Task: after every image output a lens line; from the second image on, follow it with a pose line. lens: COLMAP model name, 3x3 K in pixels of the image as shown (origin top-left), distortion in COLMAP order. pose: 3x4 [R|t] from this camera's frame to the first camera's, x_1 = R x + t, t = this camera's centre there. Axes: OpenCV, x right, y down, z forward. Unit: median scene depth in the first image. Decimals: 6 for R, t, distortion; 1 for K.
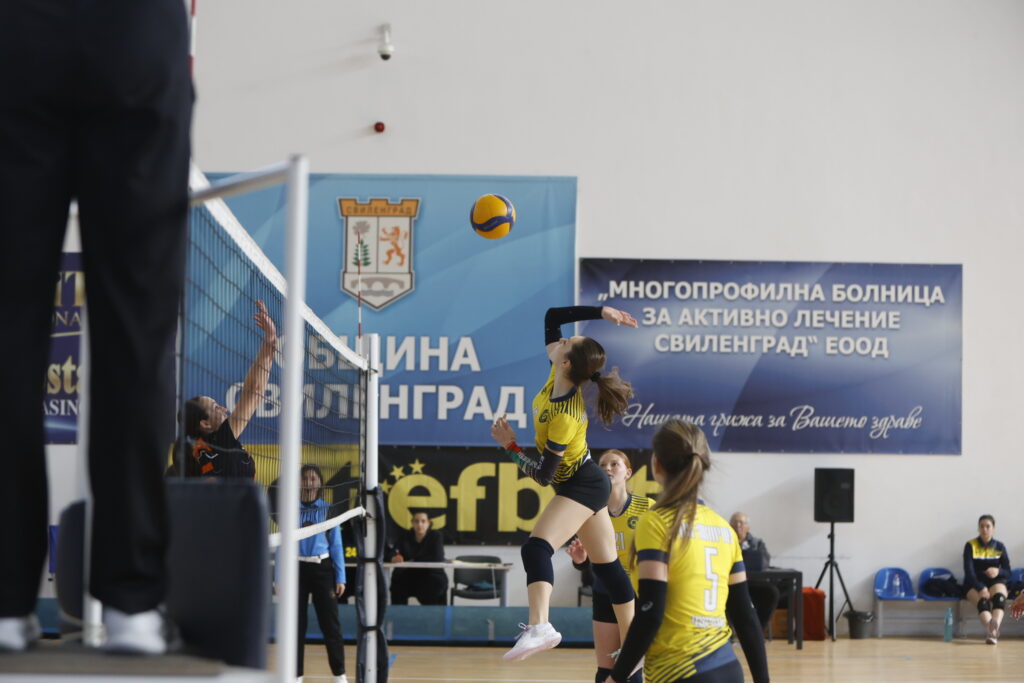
lens RADIAL K [[2244.8, 0, 582.9], [0, 2244.8, 304.4], [0, 0, 1]] dist [-0.229233, 0.000000]
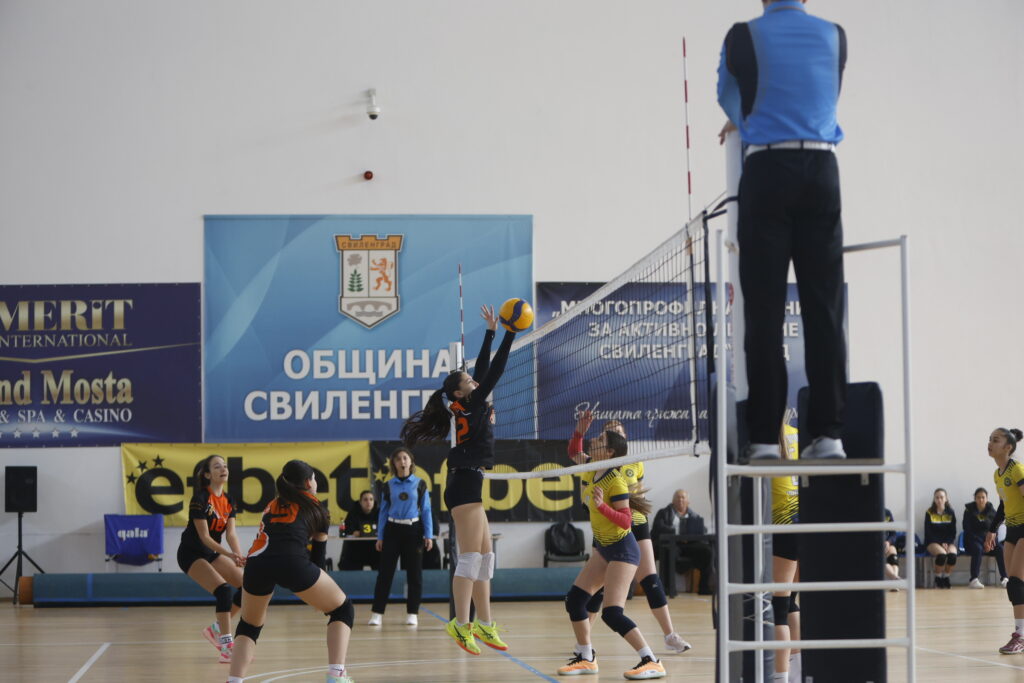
lens RADIAL K [[2244.8, 0, 540.9], [0, 2244.8, 351.0], [0, 0, 1]] dist [-0.229233, 0.000000]
pose [[0.993496, -0.017257, 0.112550, -0.135904], [0.016046, 0.999803, 0.011655, 0.002160], [-0.112729, -0.009773, 0.993578, -0.200827]]
